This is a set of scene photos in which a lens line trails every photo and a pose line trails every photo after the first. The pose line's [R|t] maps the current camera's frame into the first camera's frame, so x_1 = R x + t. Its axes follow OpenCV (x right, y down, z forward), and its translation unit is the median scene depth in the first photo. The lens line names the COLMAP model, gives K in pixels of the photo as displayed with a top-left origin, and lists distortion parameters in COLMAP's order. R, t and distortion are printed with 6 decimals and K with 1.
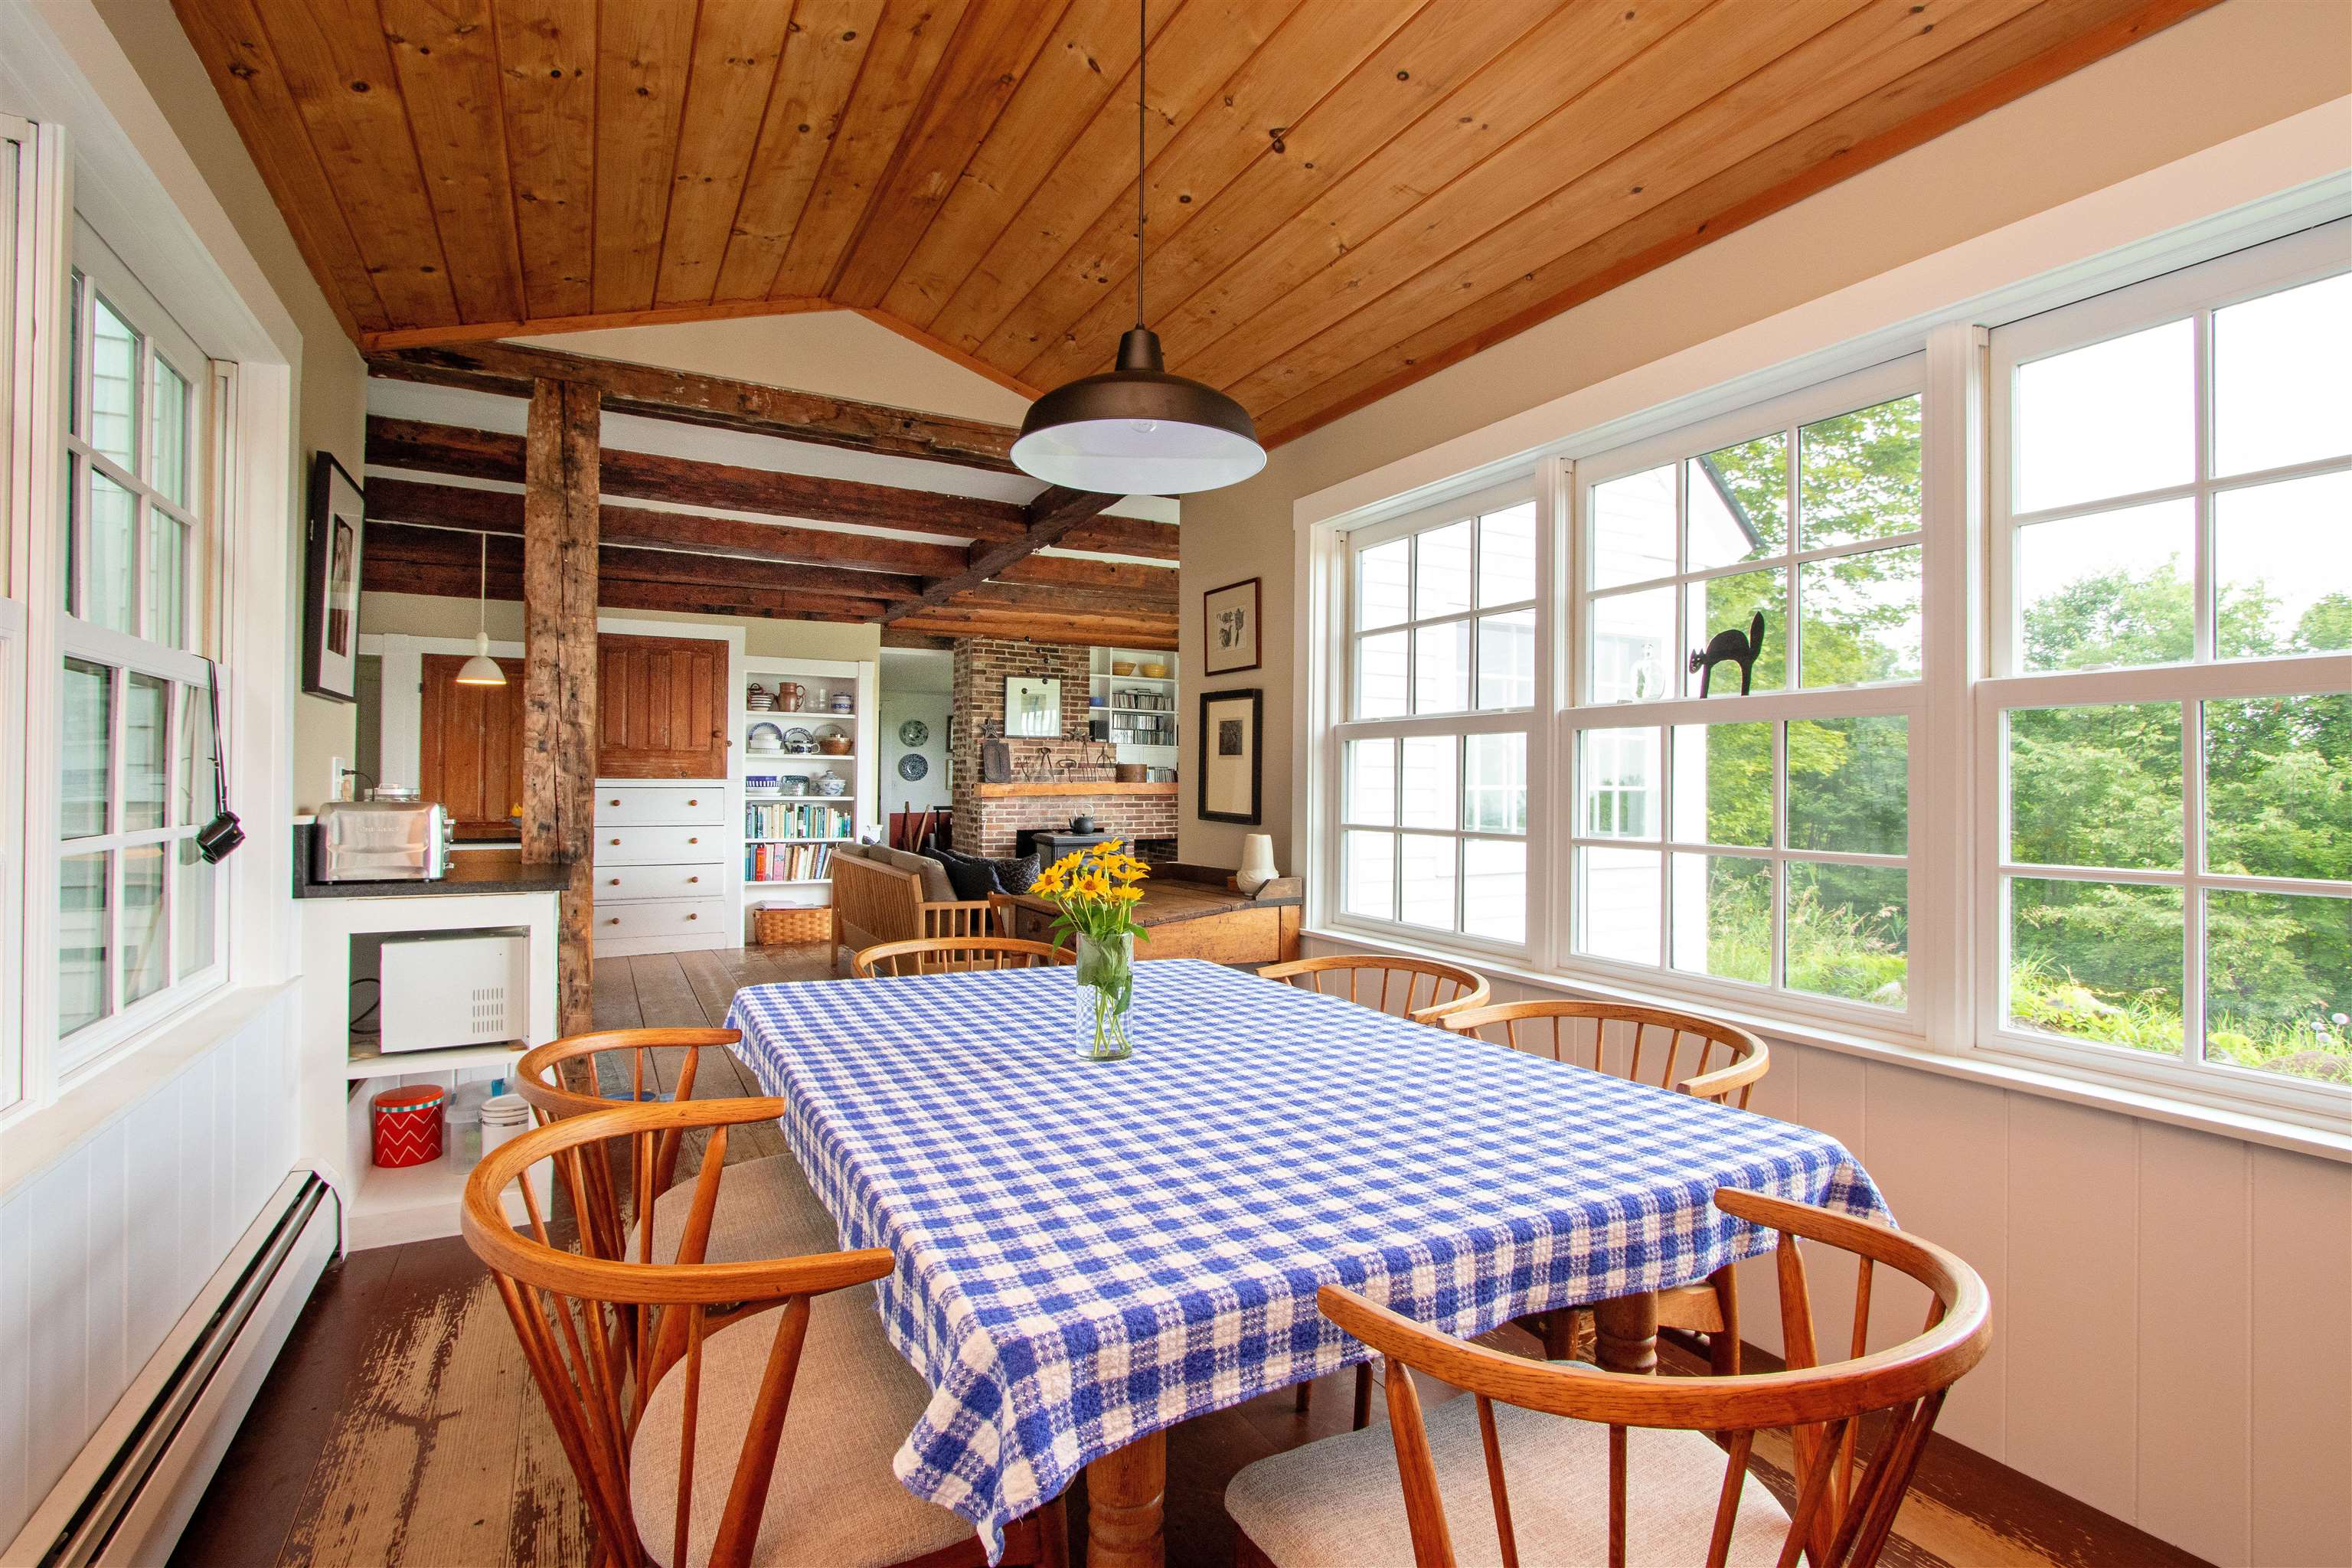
lens RADIAL K [[1089.9, 0, 1168.1], [0, 1089.9, 767.5], [0, 0, 1]] dist [-0.016543, 0.002219]
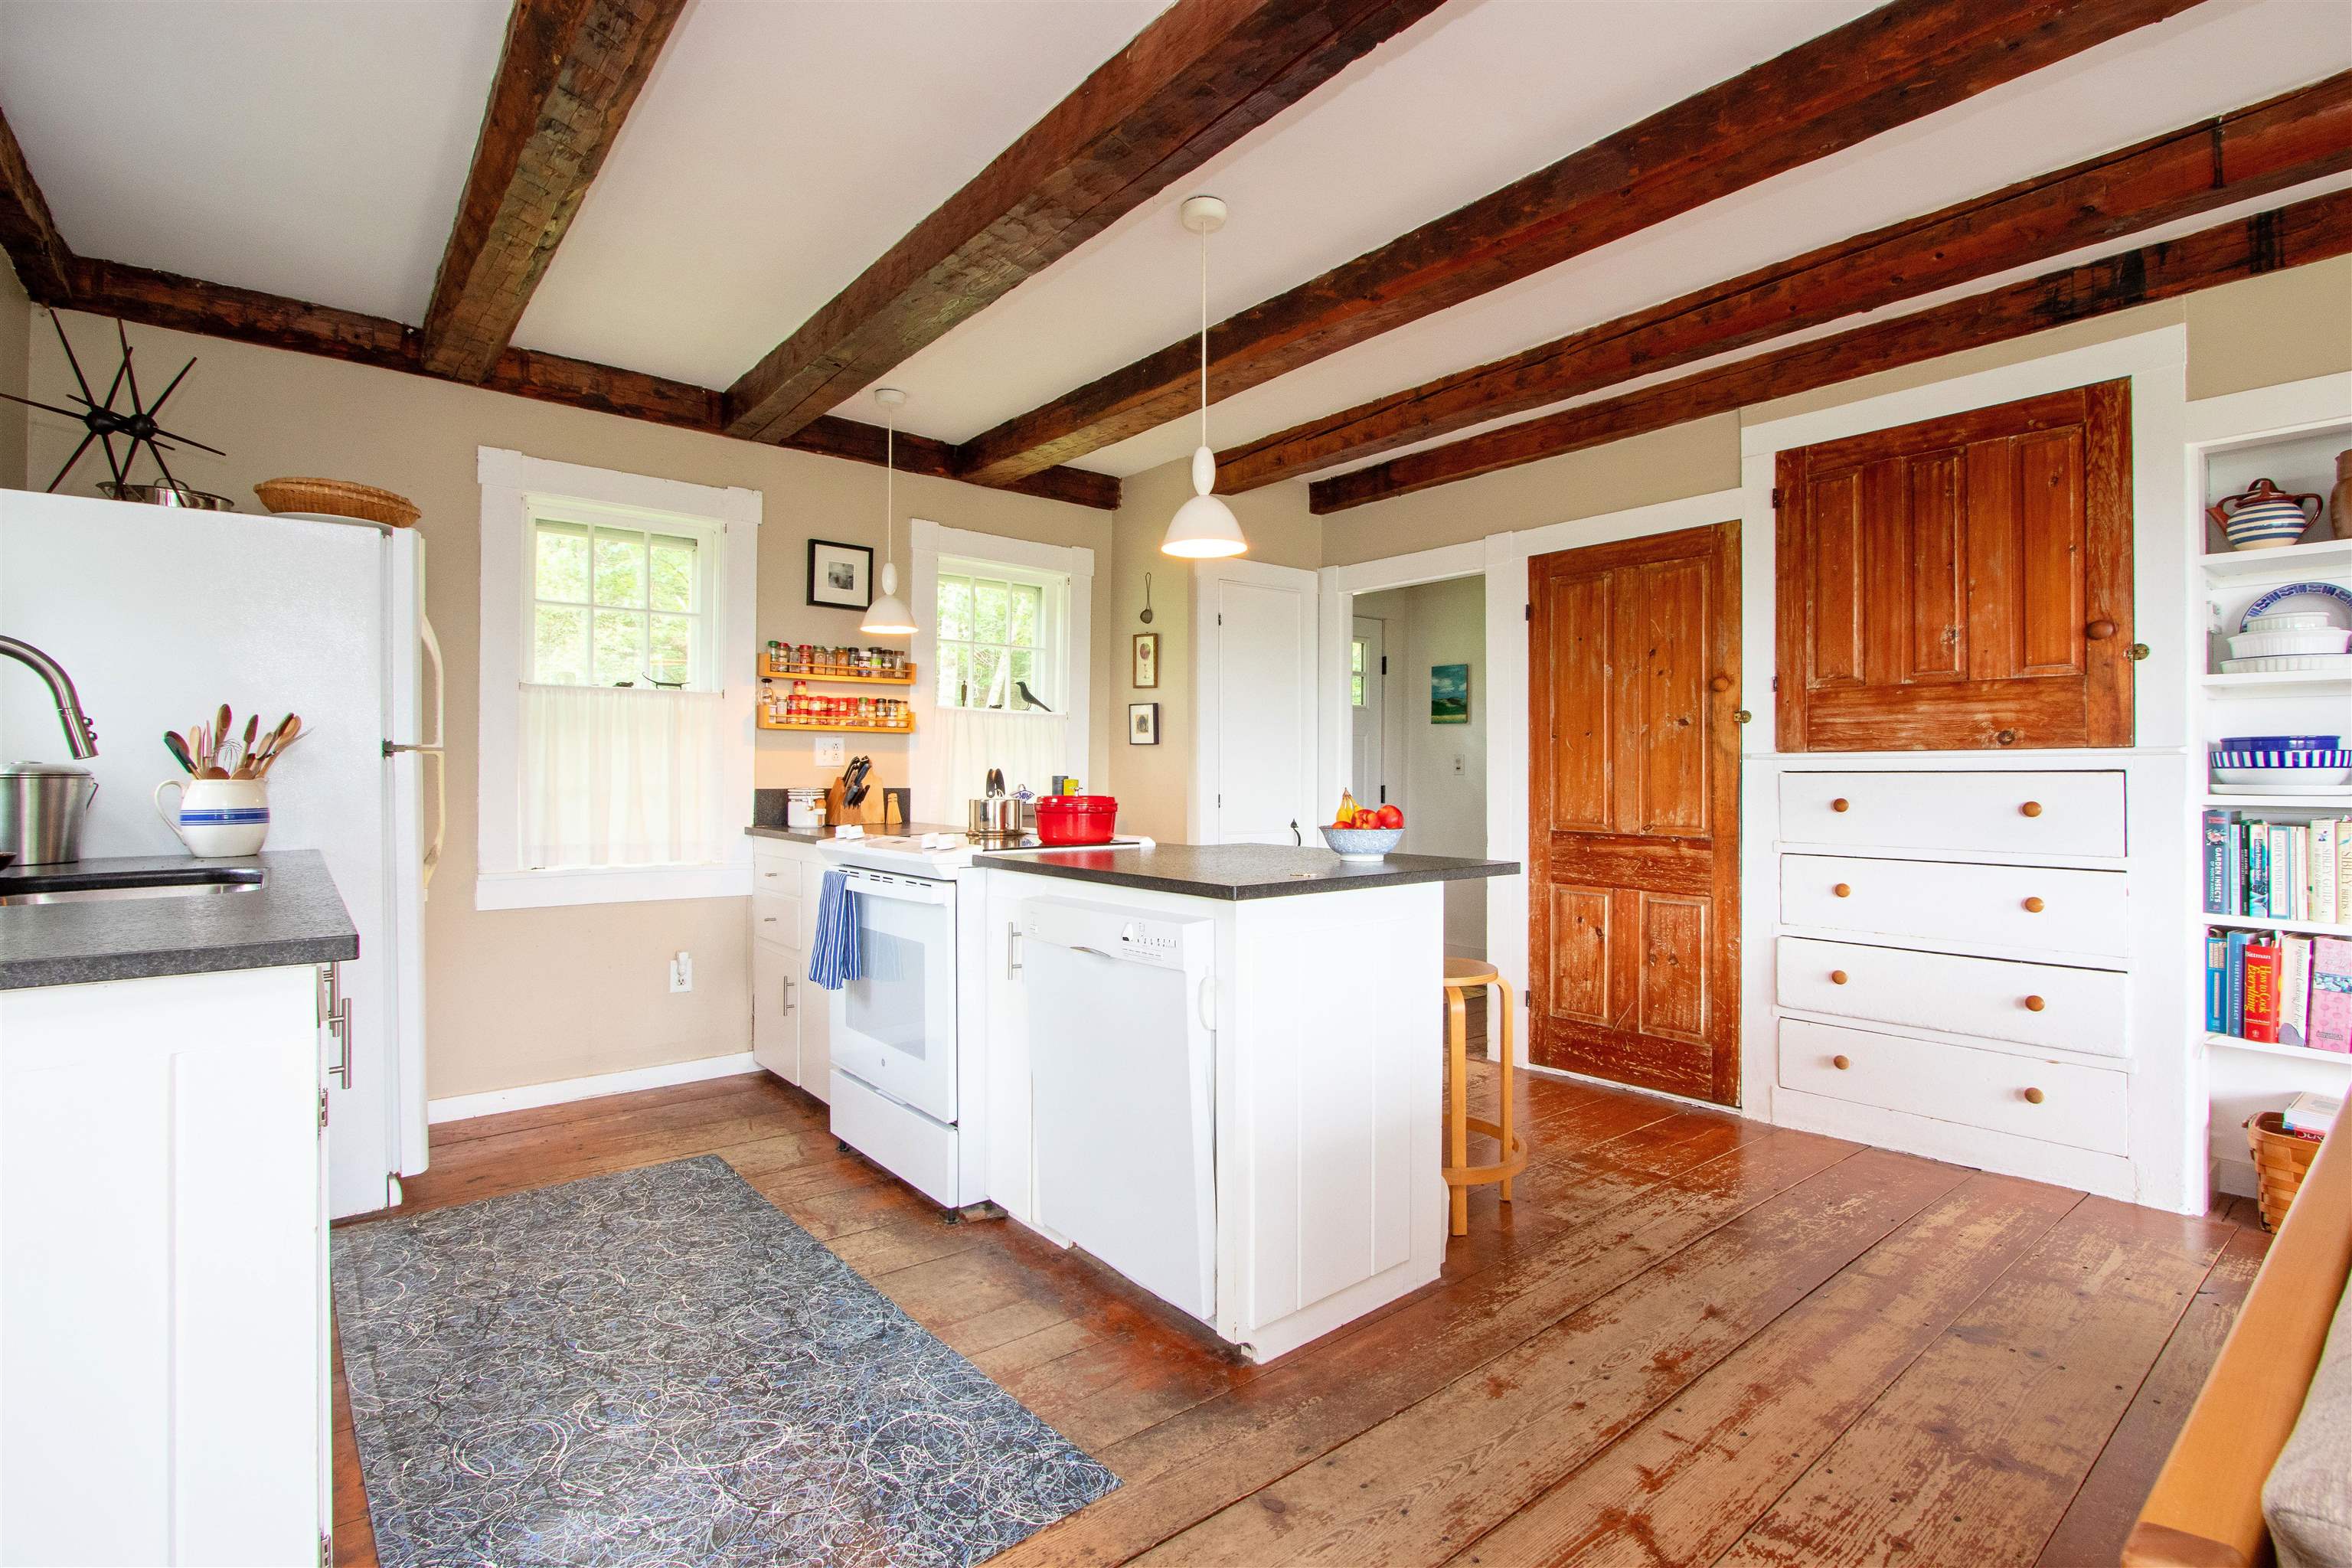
lens RADIAL K [[1089.9, 0, 1172.2], [0, 1089.9, 770.7], [0, 0, 1]] dist [-0.016543, 0.002219]
pose [[0.182971, -0.008722, -0.983080, -0.101942], [0.014984, 0.999869, -0.006082, 0.015445], [0.983004, -0.013617, 0.183078, 0.596899]]
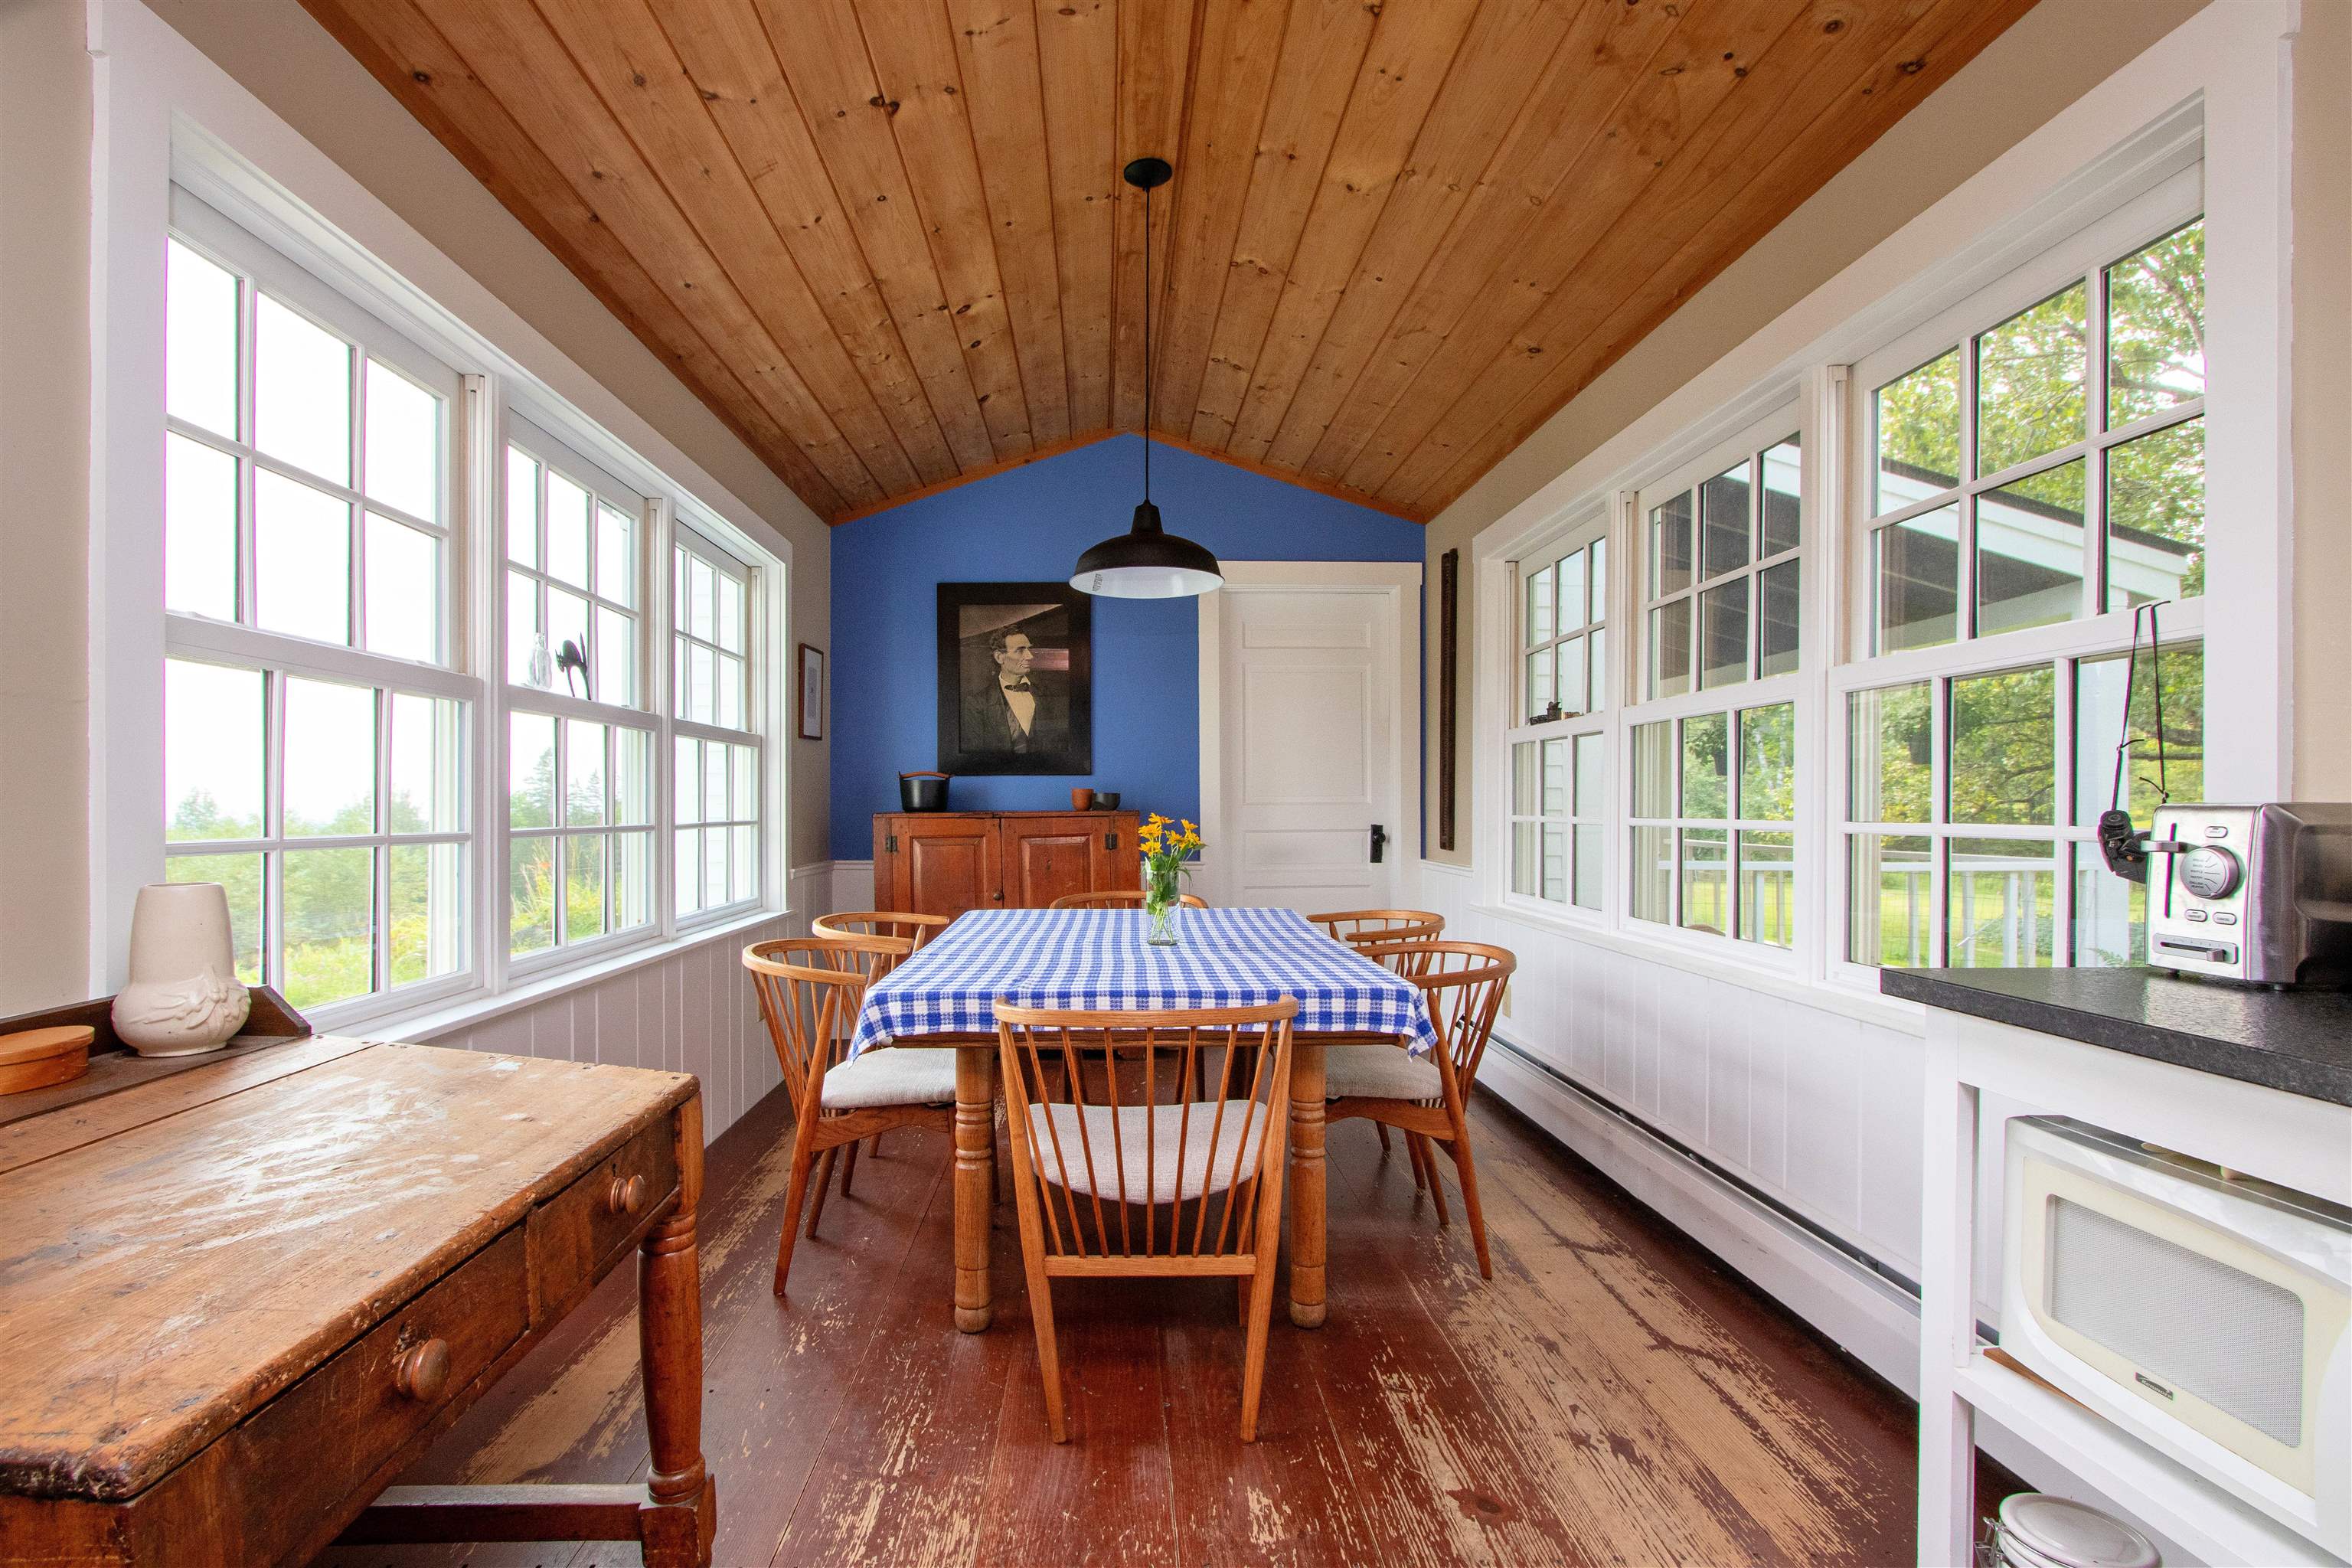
lens RADIAL K [[1089.9, 0, 1123.5], [0, 1089.9, 799.8], [0, 0, 1]] dist [-0.016543, 0.002219]
pose [[-0.885720, -0.007472, 0.464160, -0.167658], [-0.017055, 0.999719, -0.016452, 0.015174], [-0.463906, -0.022488, -0.885599, 0.544869]]
